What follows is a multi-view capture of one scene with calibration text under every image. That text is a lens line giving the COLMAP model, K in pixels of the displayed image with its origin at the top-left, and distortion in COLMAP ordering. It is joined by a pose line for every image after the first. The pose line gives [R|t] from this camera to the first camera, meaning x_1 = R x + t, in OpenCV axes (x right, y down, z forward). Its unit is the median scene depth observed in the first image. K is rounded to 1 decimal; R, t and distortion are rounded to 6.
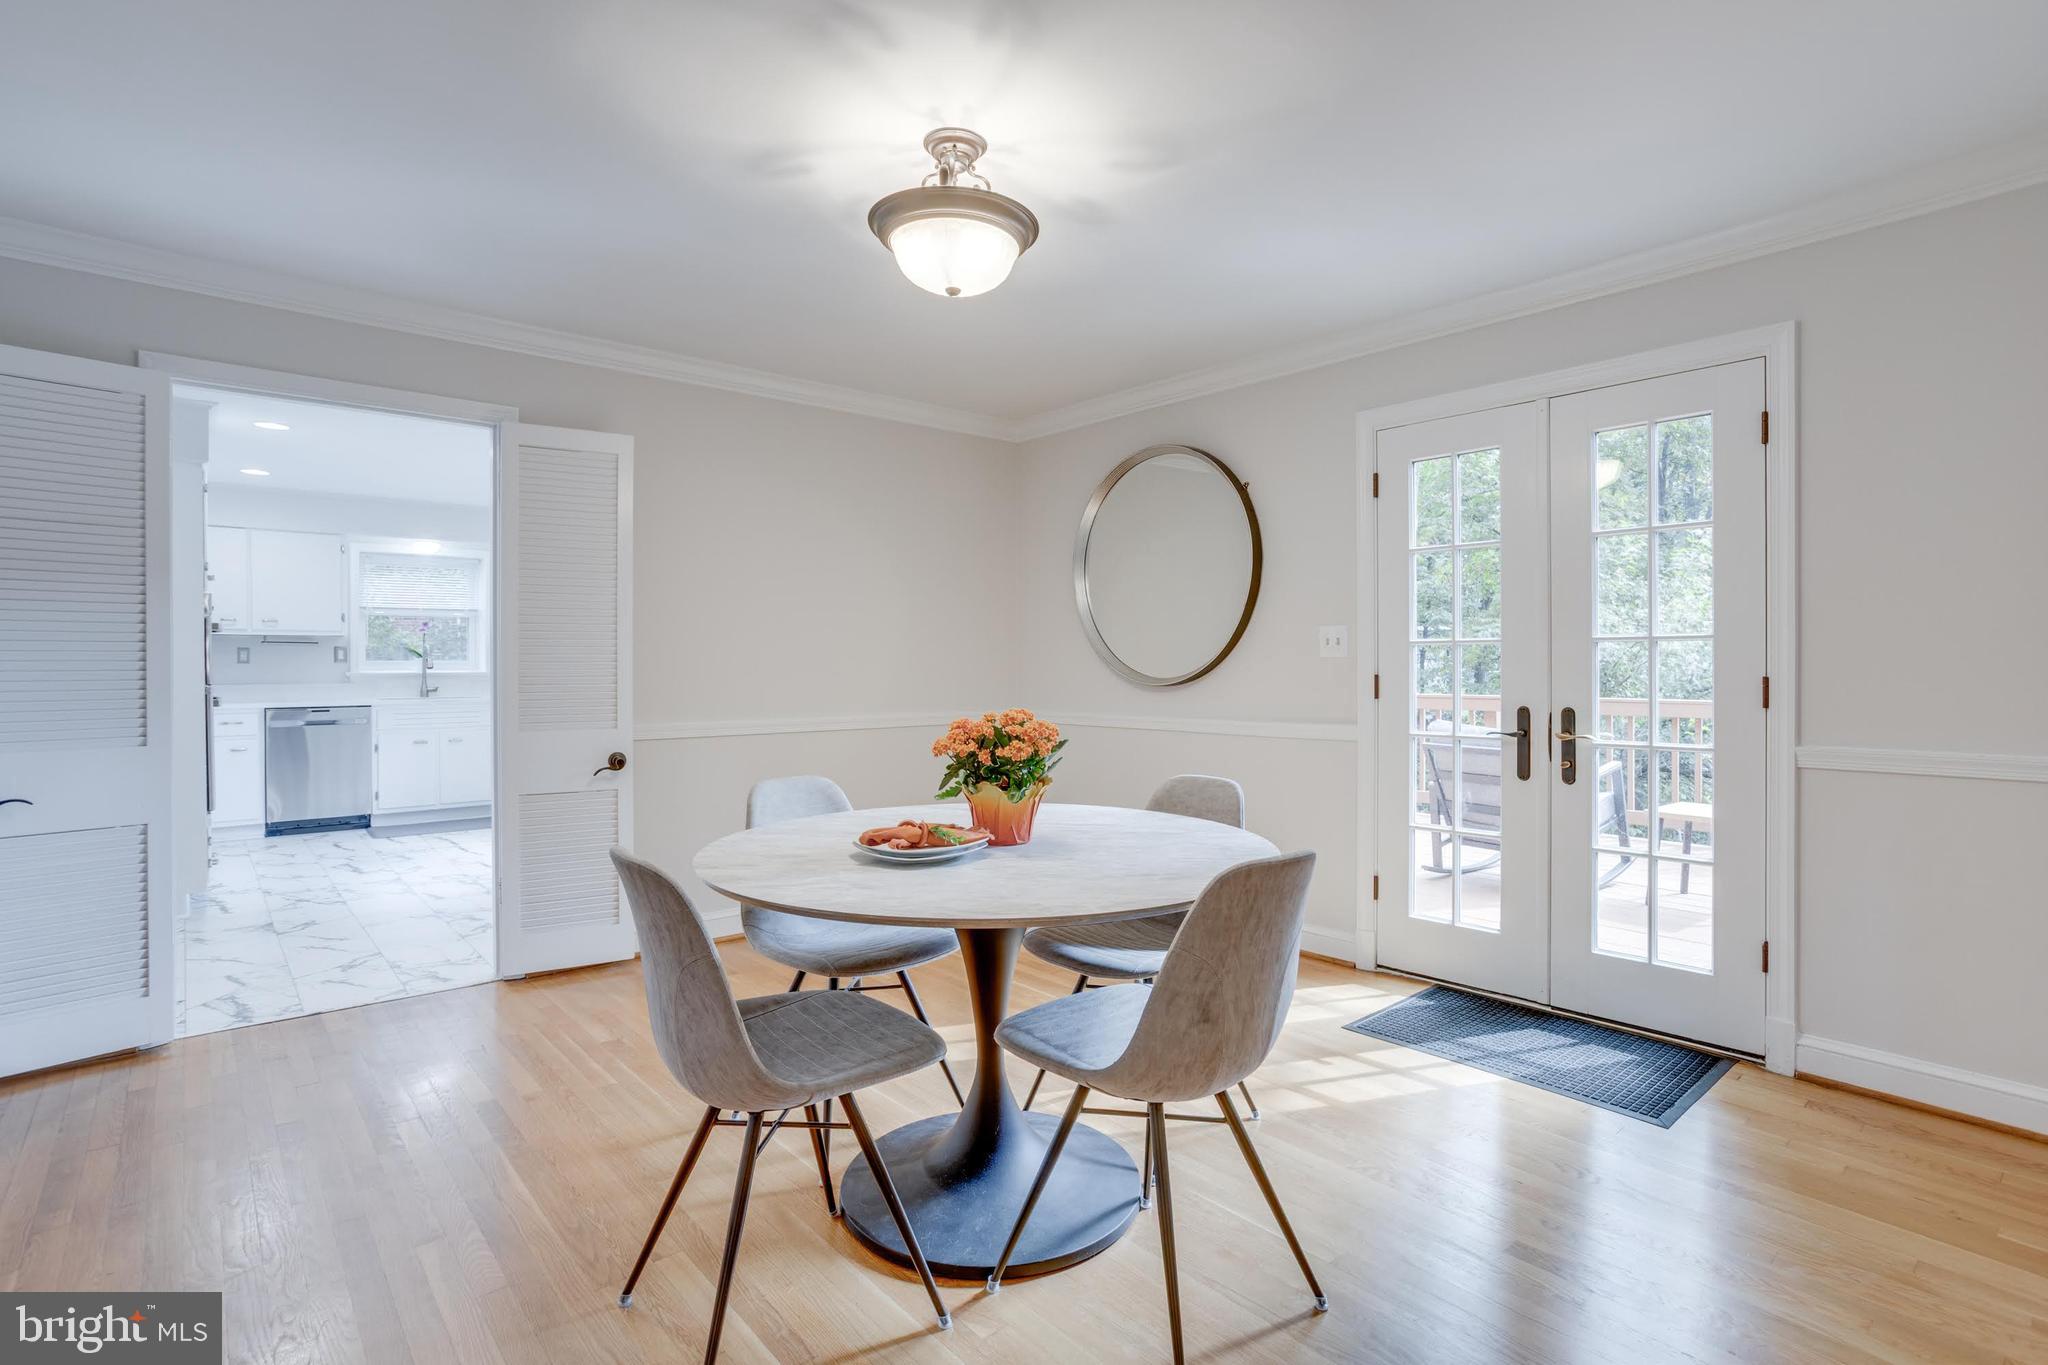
lens RADIAL K [[993.9, 0, 1040.5], [0, 993.9, 674.2], [0, 0, 1]] dist [-0.039369, 0.009612]
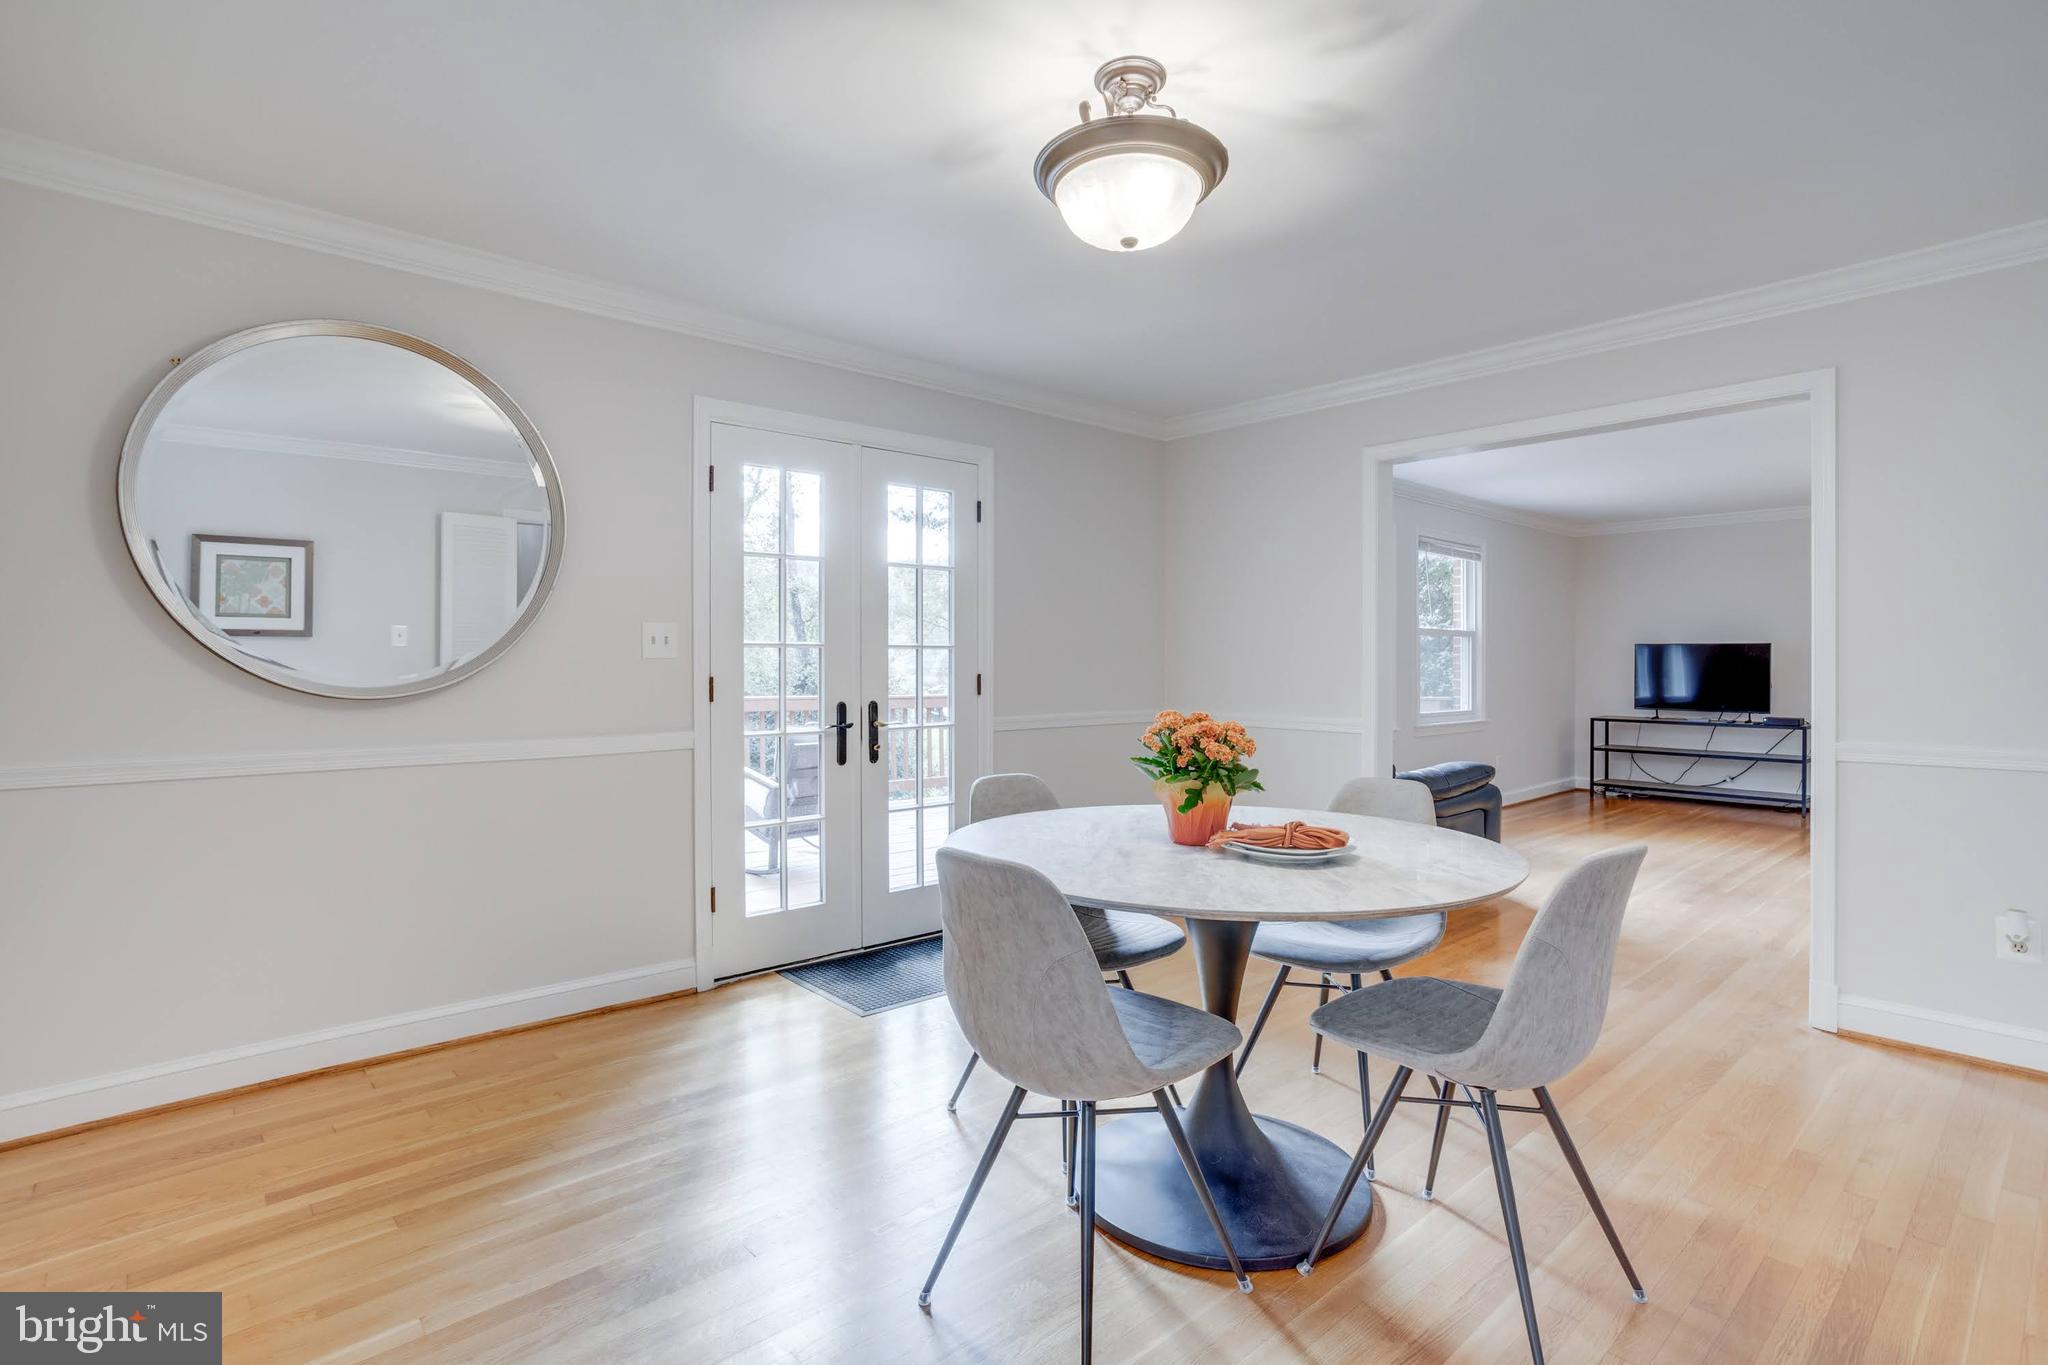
lens RADIAL K [[993.9, 0, 1030.2], [0, 993.9, 674.5], [0, 0, 1]] dist [-0.039369, 0.009612]
pose [[-0.015791, -0.008040, 0.999843, -0.674923], [0.007425, 0.999939, 0.008158, -0.007823], [-0.999848, 0.007553, -0.015730, 0.772196]]
